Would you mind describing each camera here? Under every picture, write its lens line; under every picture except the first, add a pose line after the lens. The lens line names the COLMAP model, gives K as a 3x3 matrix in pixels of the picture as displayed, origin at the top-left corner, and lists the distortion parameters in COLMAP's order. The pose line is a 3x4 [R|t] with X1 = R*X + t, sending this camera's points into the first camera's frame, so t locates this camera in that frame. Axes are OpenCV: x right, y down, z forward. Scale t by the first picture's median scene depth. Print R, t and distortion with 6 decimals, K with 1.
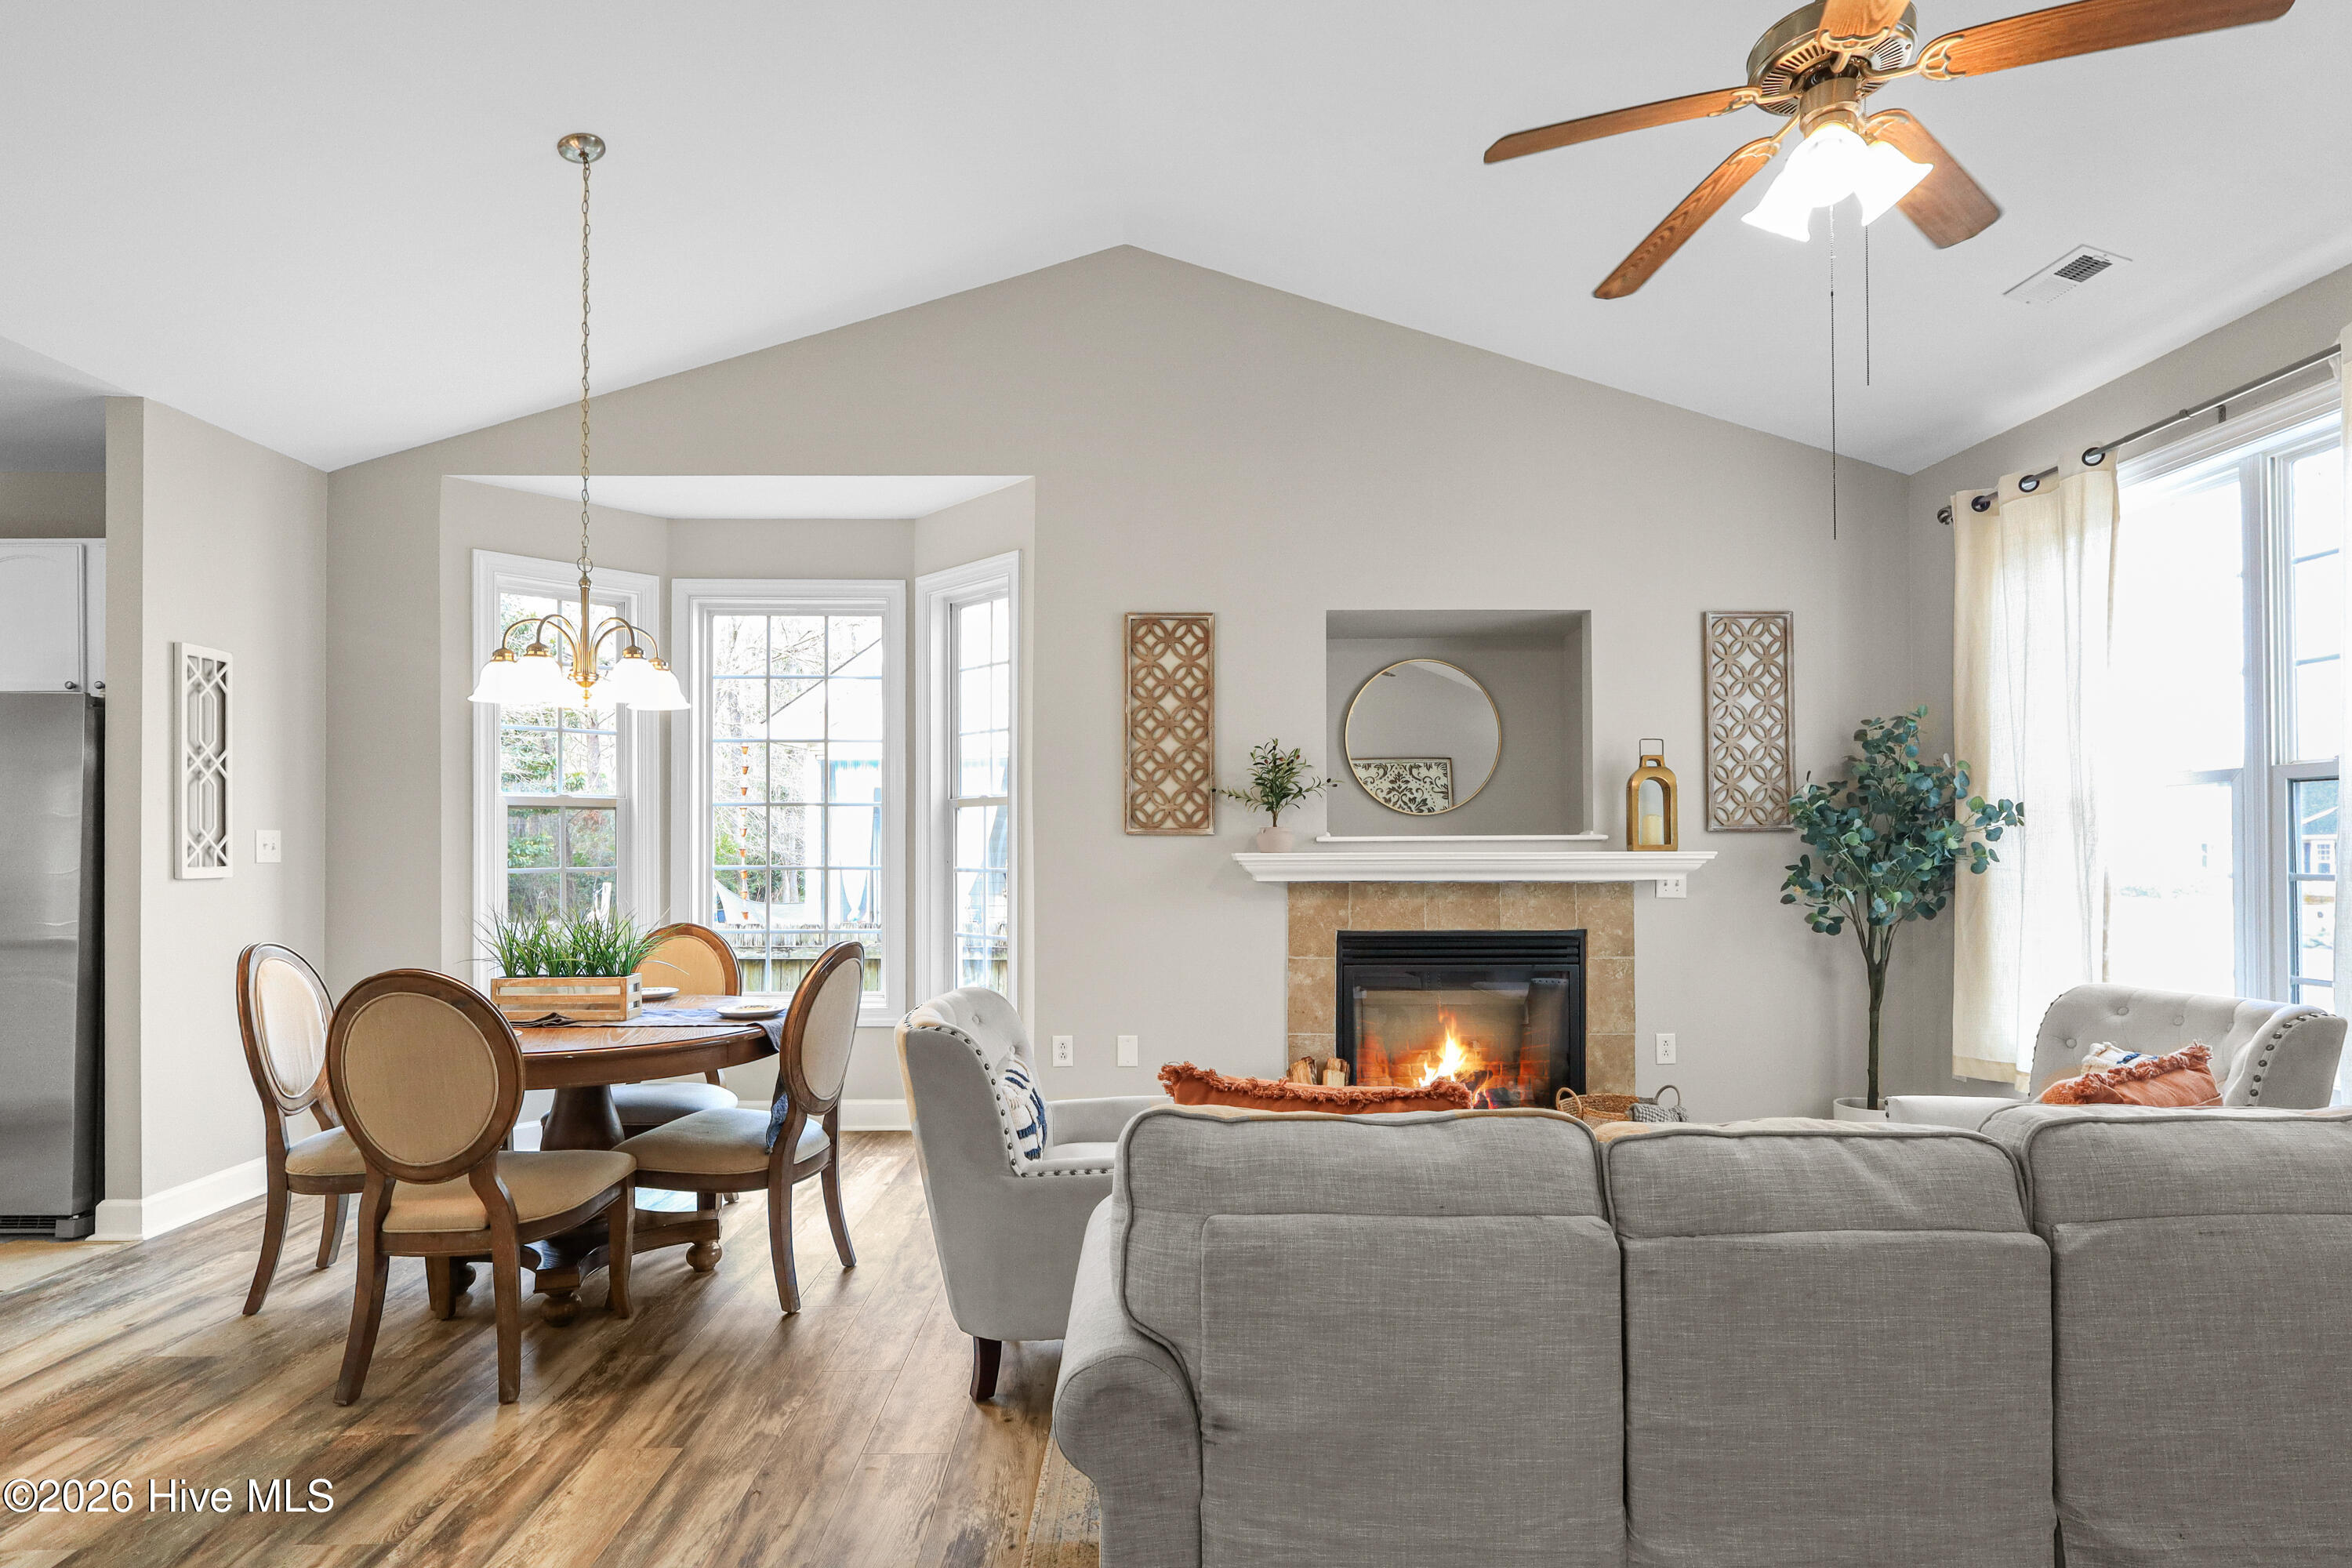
lens RADIAL K [[1182.6, 0, 1165.6], [0, 1182.6, 852.2], [0, 0, 1]] dist [0.000970, -0.000555]
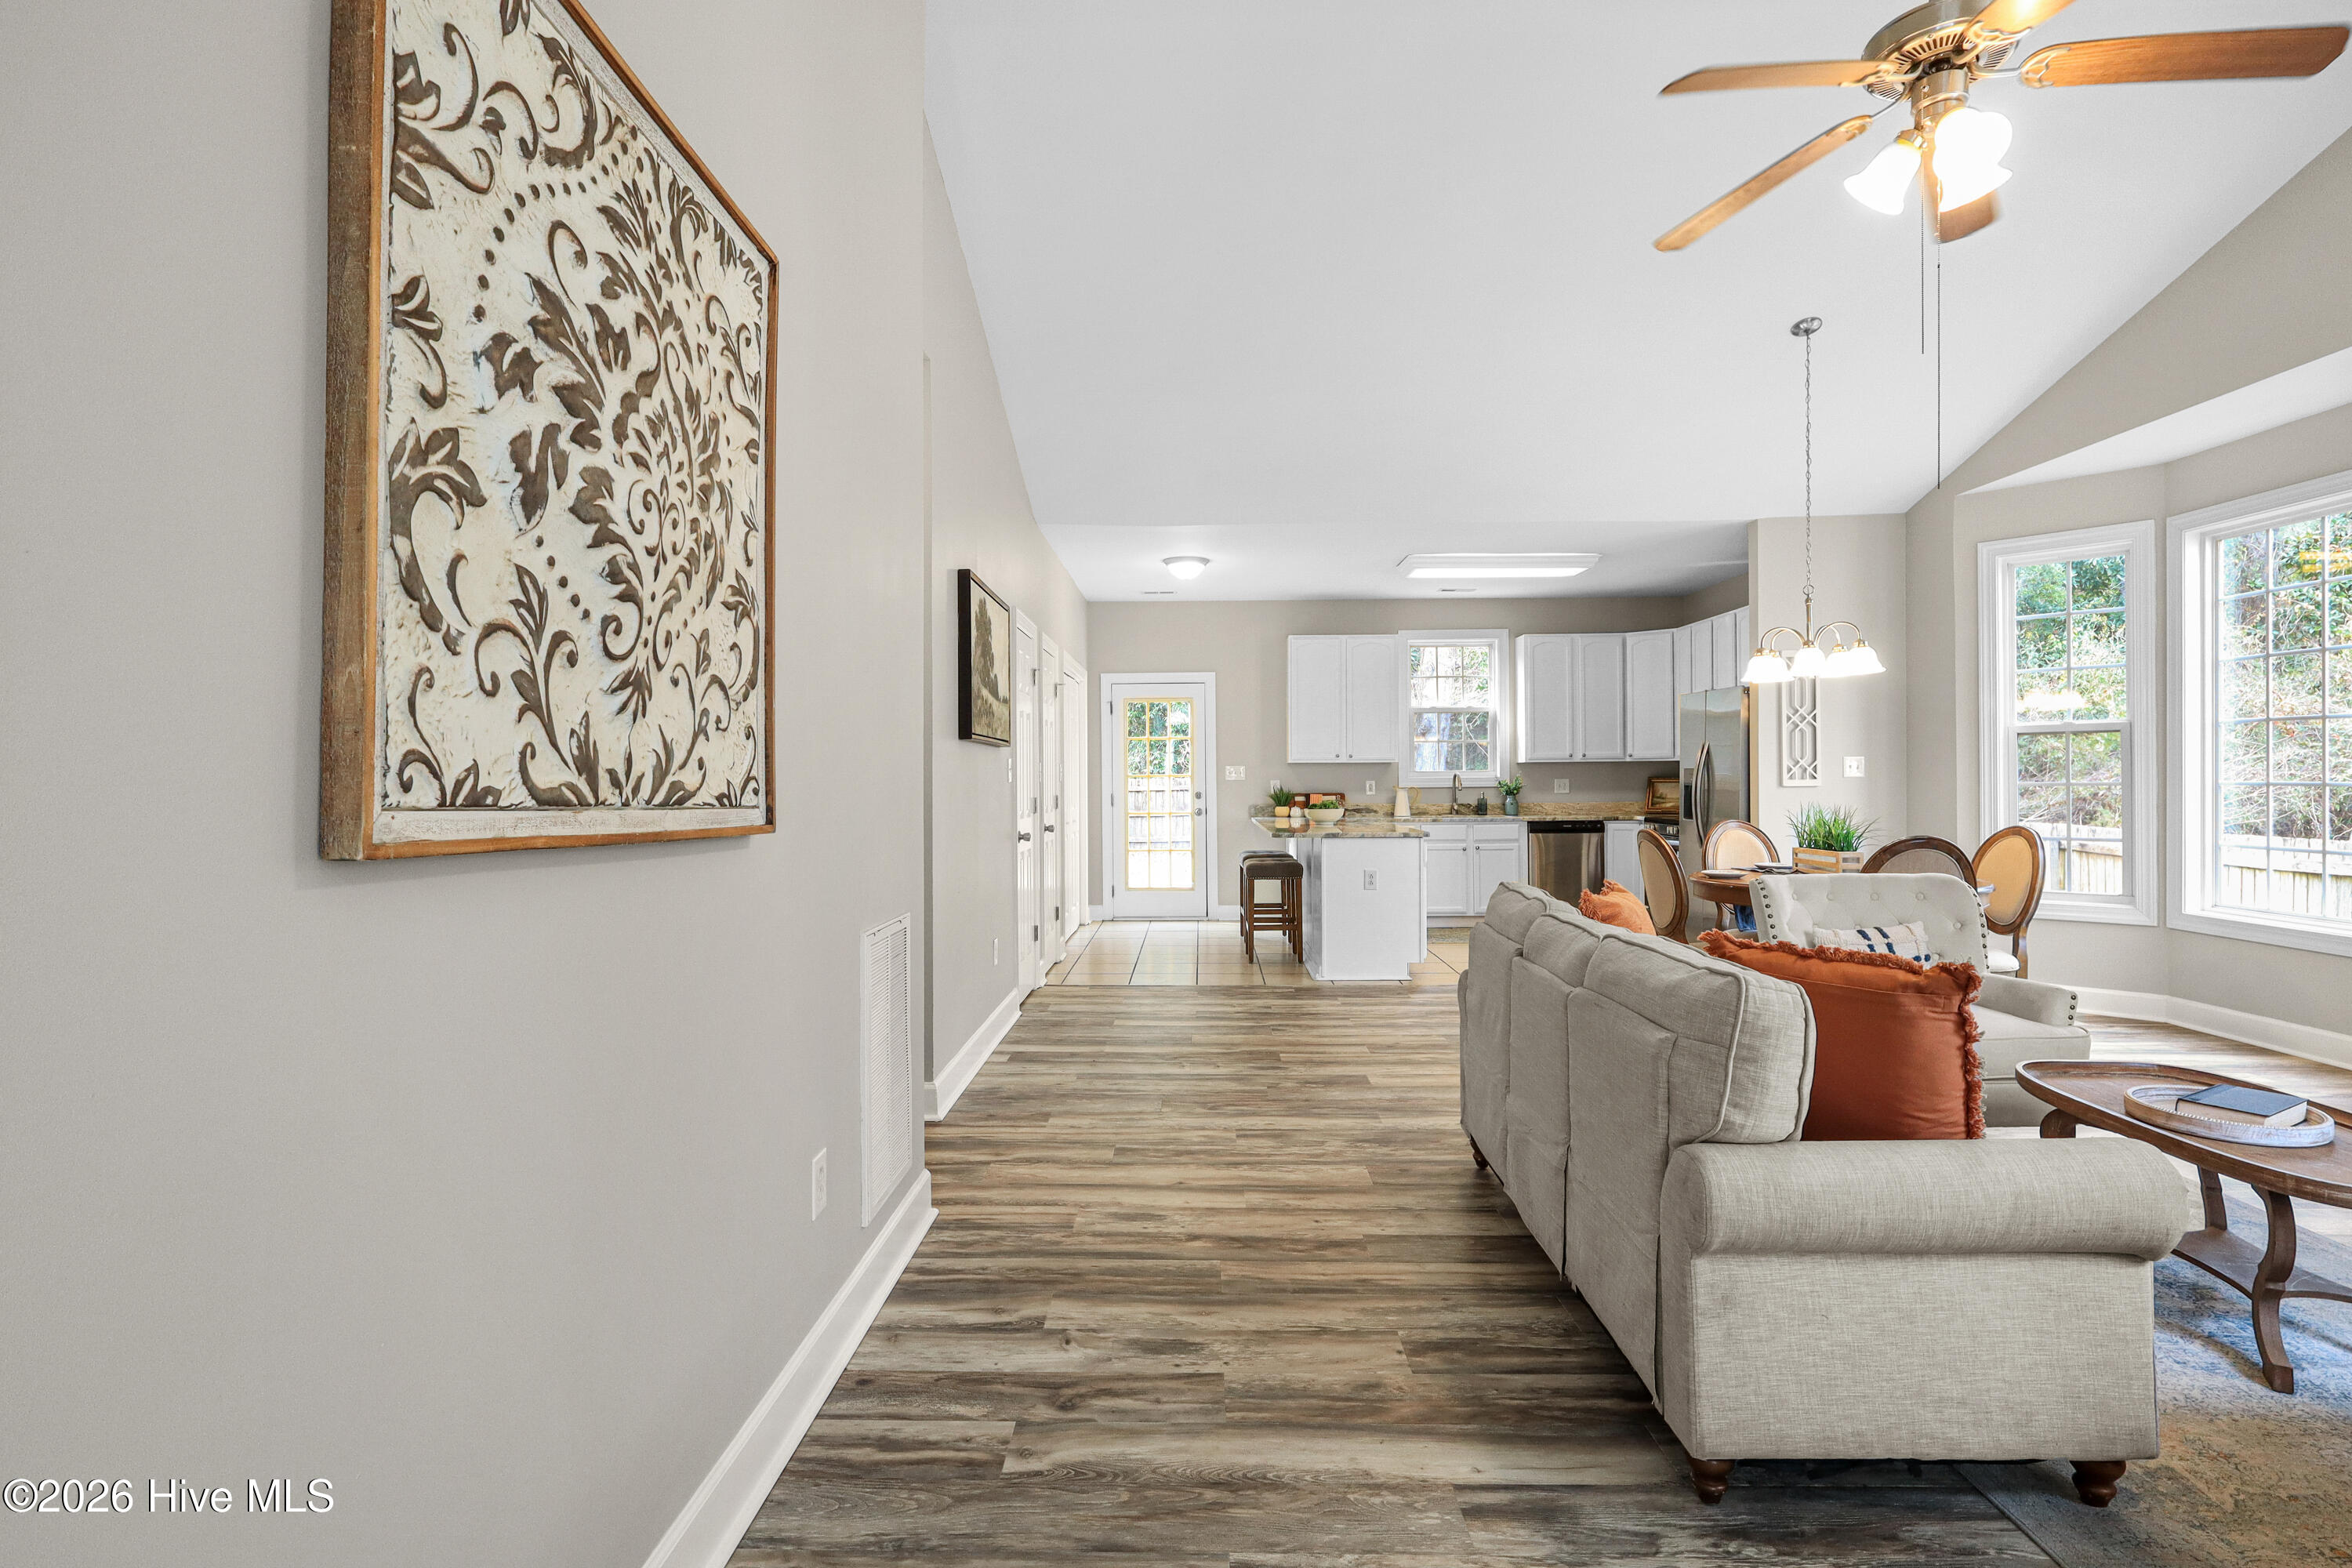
lens RADIAL K [[1182.6, 0, 1163.8], [0, 1182.6, 775.7], [0, 0, 1]] dist [0.000970, -0.000555]
pose [[-0.051054, 0.000865, -0.998696, 0.792777], [0.007425, 0.999972, 0.000487, -0.000967], [0.998668, -0.007390, -0.051059, 0.146384]]
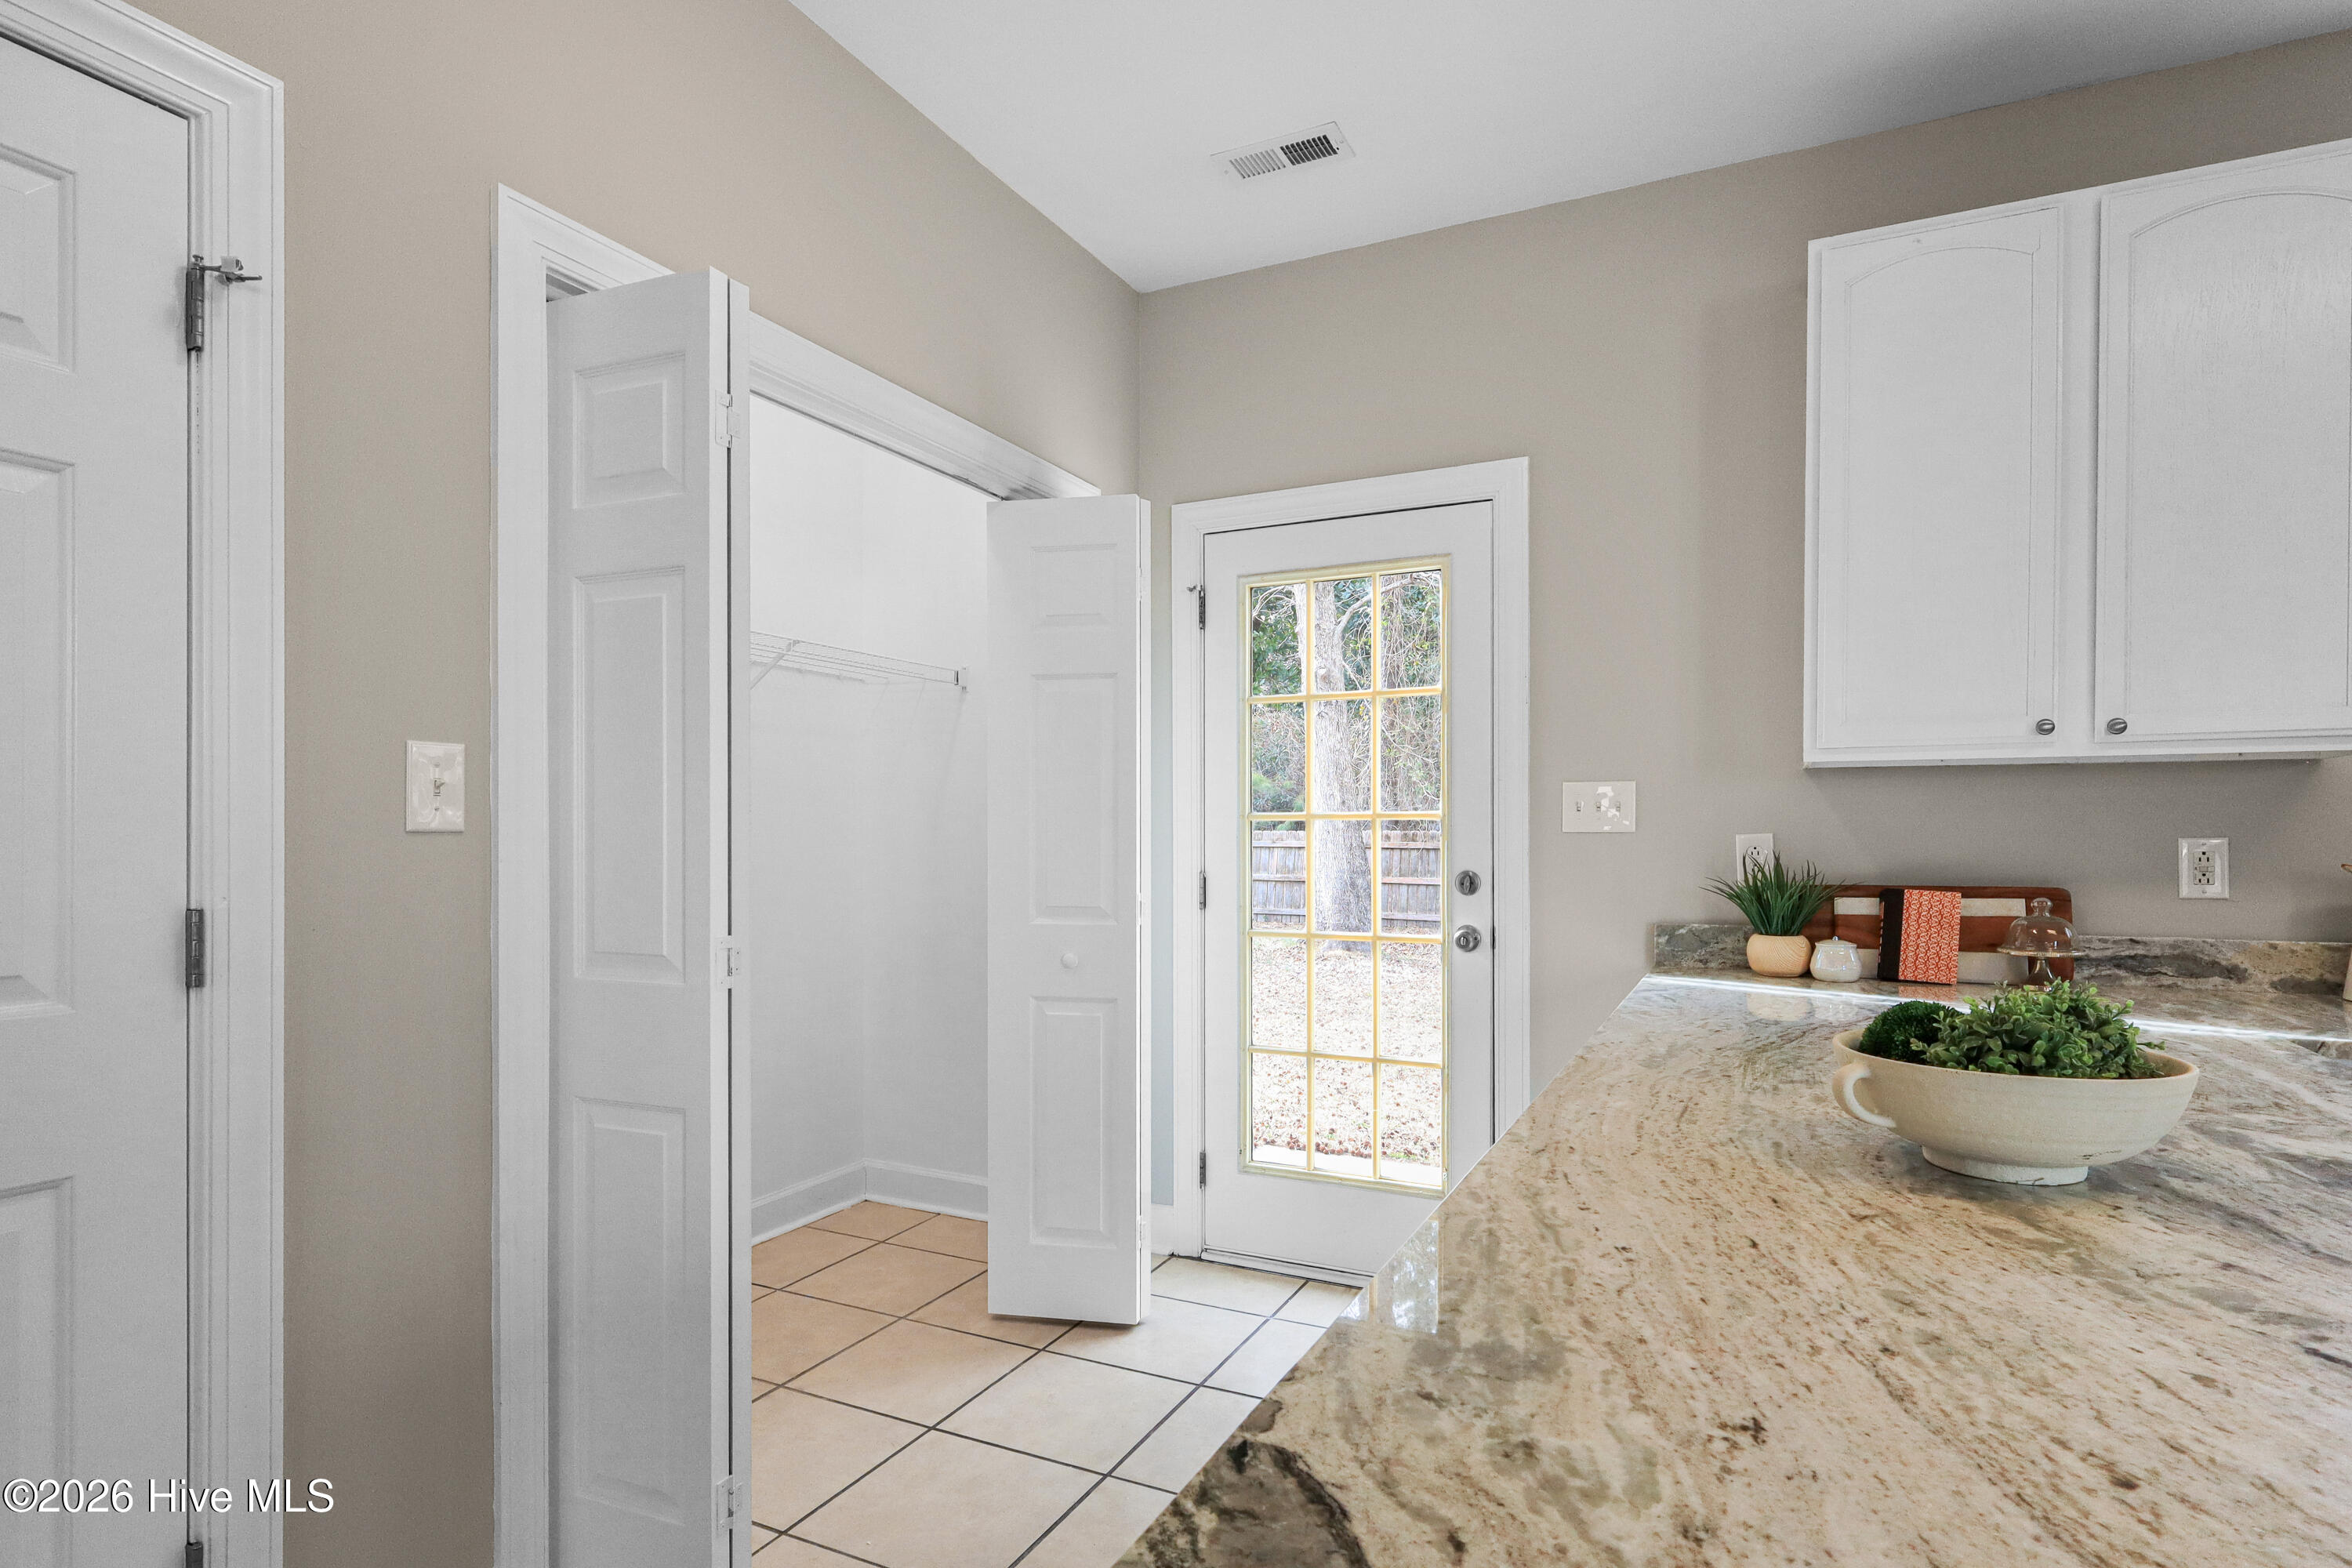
lens RADIAL K [[1182.6, 0, 1187.5], [0, 1182.6, 840.3], [0, 0, 1]] dist [0.000970, -0.000555]
pose [[-0.465043, 0.008404, -0.885248, -0.703550], [0.001278, 0.999960, 0.008822, 0.007755], [0.885287, 0.002971, -0.465036, 0.260298]]
